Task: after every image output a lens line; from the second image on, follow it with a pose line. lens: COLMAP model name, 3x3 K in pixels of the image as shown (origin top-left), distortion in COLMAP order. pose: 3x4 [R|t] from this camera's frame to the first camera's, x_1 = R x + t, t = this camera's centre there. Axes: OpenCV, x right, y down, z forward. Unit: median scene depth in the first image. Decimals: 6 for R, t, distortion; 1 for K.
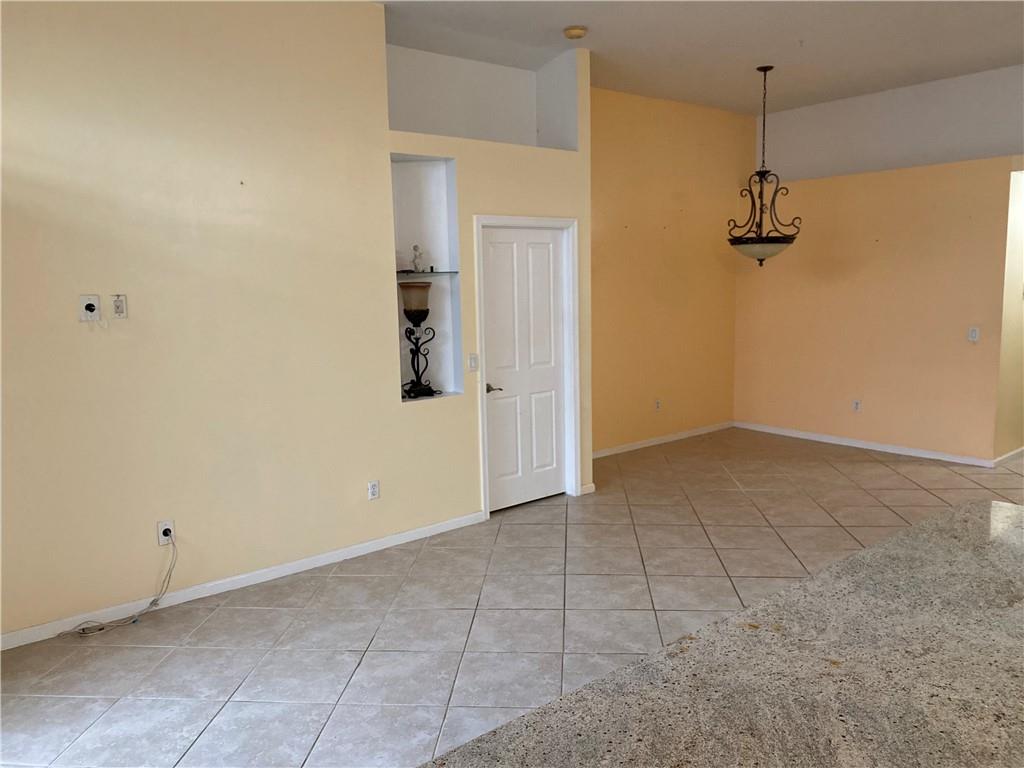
lens RADIAL K [[782.1, 0, 501.2], [0, 782.1, 387.6], [0, 0, 1]] dist [0.022435, -0.023021]
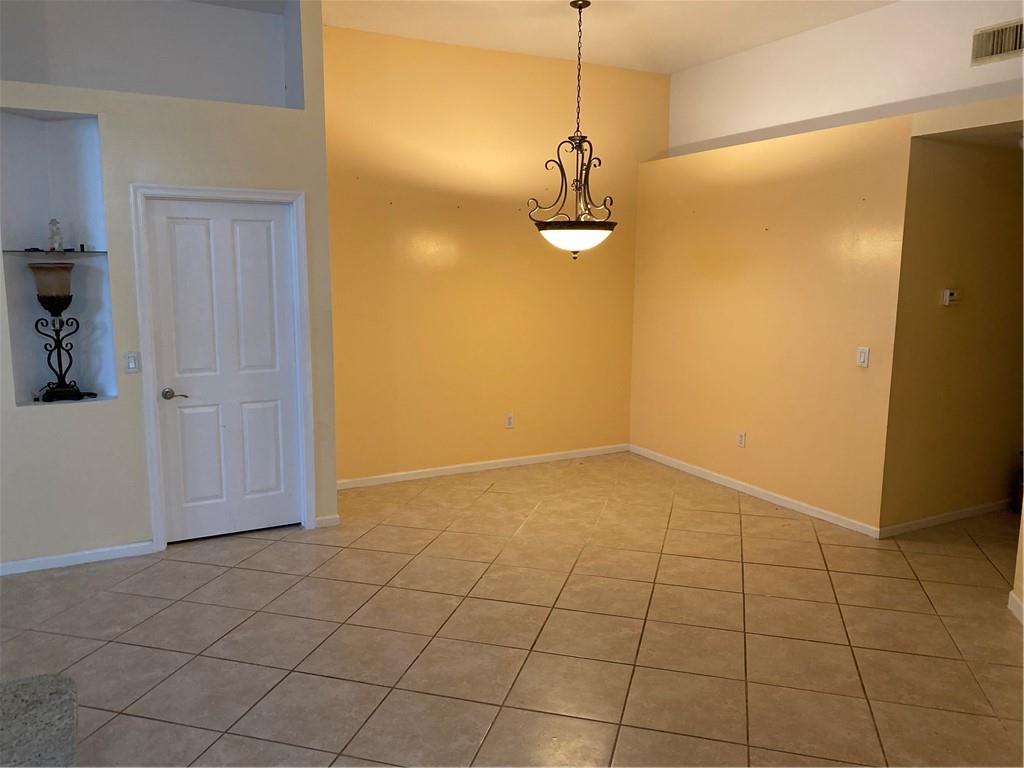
lens RADIAL K [[782.1, 0, 517.6], [0, 782.1, 381.1], [0, 0, 1]] dist [0.022435, -0.023021]
pose [[0.980965, 0.054901, -0.186262, 0.508848], [-0.054501, 0.998487, 0.007272, -0.039357], [0.186379, 0.003018, 0.982473, 0.253769]]
